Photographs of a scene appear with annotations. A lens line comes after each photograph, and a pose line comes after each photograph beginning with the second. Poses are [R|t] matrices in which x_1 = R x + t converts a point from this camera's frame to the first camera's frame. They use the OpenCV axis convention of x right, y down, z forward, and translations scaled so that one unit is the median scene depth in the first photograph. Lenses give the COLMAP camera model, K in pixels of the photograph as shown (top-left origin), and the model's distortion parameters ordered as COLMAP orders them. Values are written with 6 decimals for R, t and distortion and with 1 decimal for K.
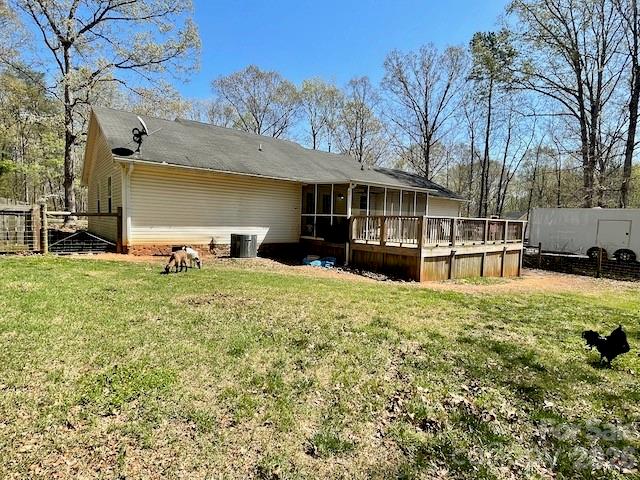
lens RADIAL K [[343.7, 0, 320.0], [0, 343.7, 240.0], [0, 0, 1]] dist [-0.003151, -0.001251]
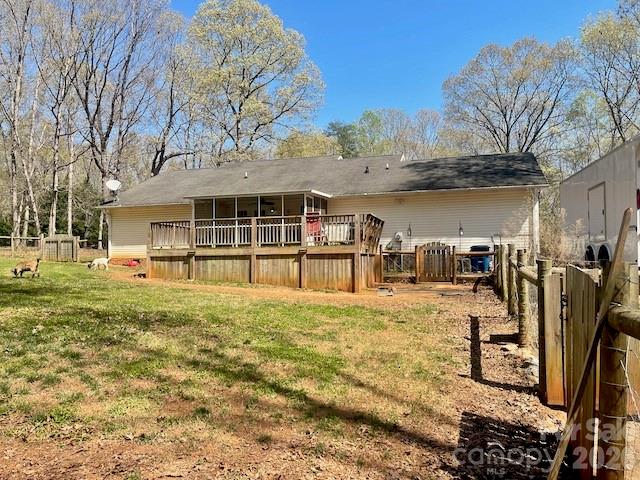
lens RADIAL K [[486.6, 0, 317.9], [0, 486.6, 242.9], [0, 0, 1]] dist [0.084219, -0.108476]
pose [[0.523361, -0.068753, -0.849333, 1.836027], [-0.021212, 0.995380, -0.093646, 0.134838], [0.851847, 0.067026, 0.519485, 0.579456]]
